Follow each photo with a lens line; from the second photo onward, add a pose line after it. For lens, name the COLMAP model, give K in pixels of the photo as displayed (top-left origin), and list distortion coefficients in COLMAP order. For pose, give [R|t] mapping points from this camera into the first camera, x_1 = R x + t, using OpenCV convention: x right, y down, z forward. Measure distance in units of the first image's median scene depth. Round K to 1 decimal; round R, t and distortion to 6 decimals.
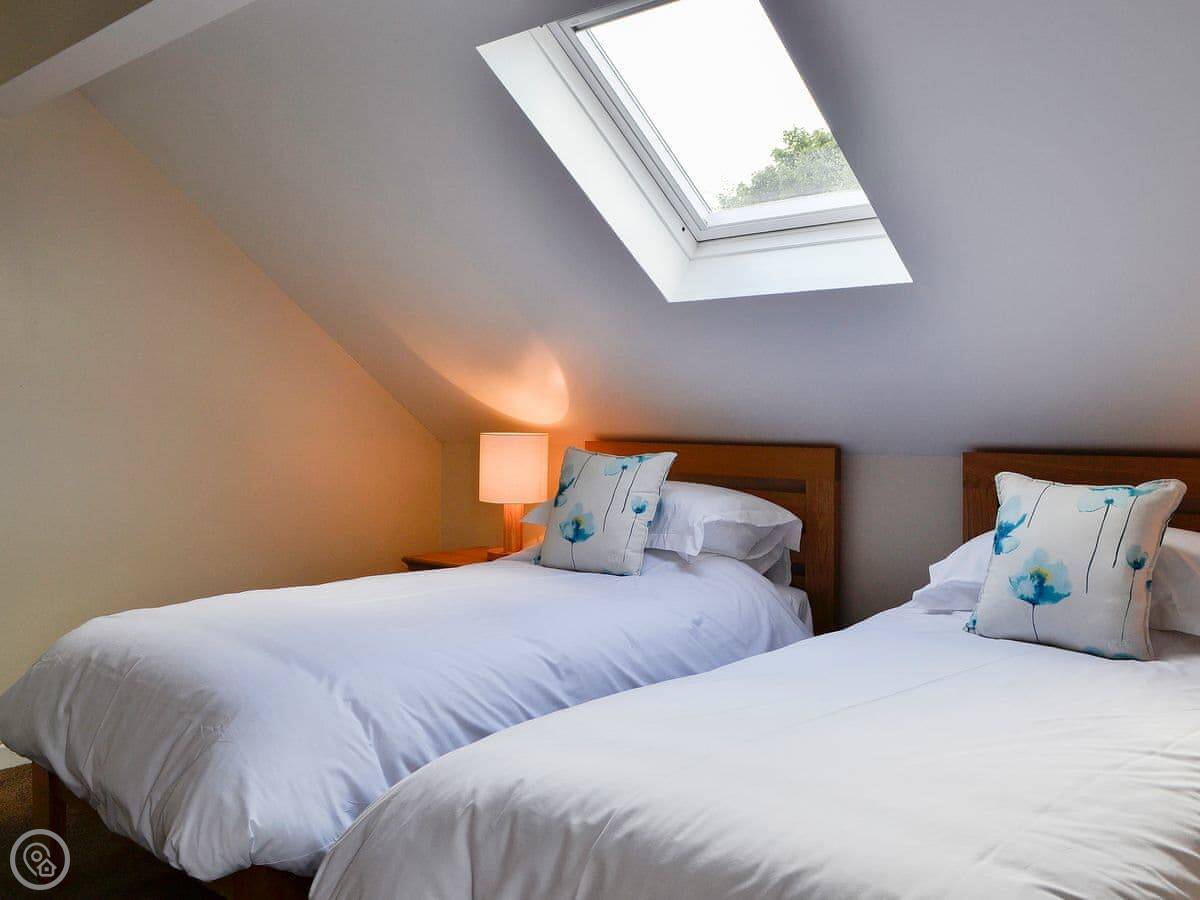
lens RADIAL K [[1131.4, 0, 629.9], [0, 1131.4, 450.9], [0, 0, 1]] dist [-0.079844, -0.007043]
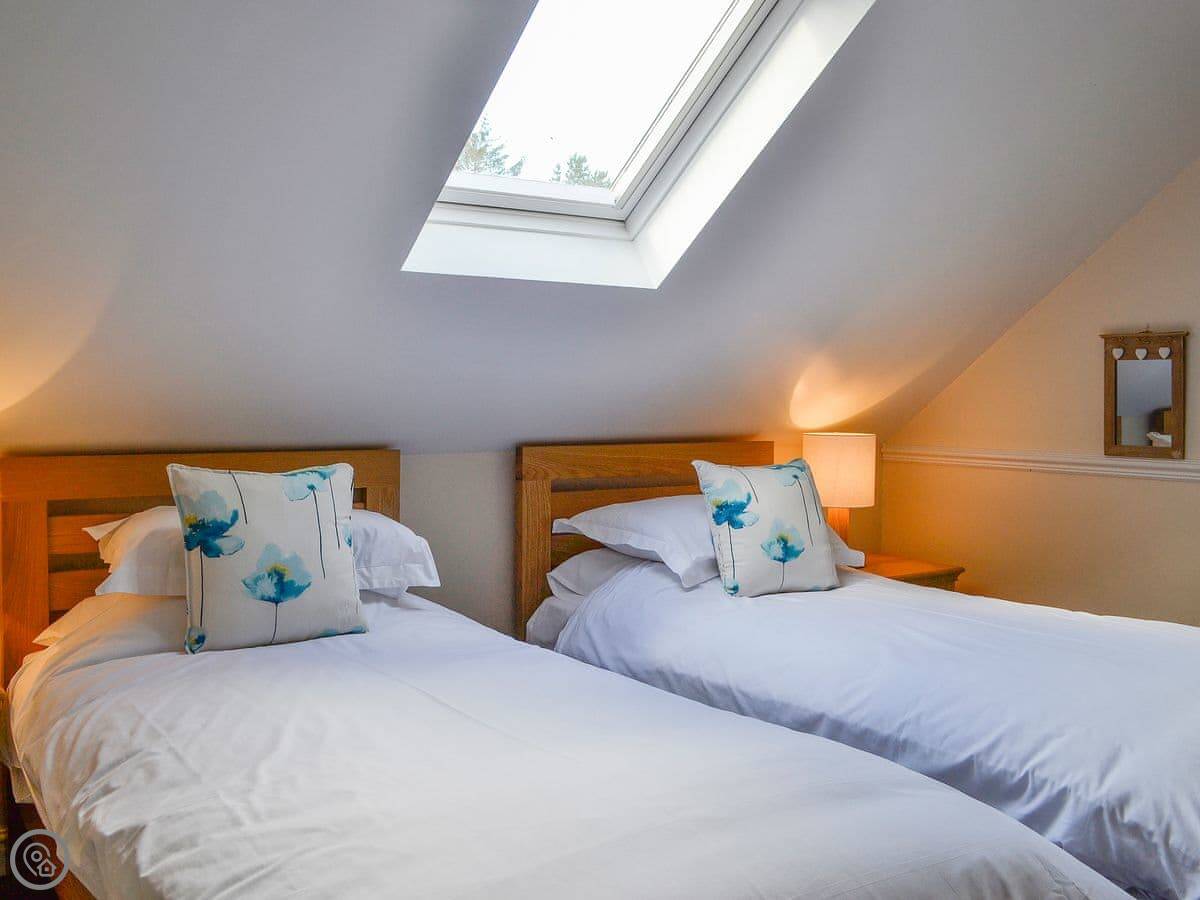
lens RADIAL K [[1131.4, 0, 629.9], [0, 1131.4, 450.9], [0, 0, 1]] dist [-0.079844, -0.007043]
pose [[0.217918, -0.047549, 0.974808, -0.666262], [0.026234, 0.998737, 0.042852, -0.034394], [-0.975614, 0.016235, 0.218890, 0.651153]]
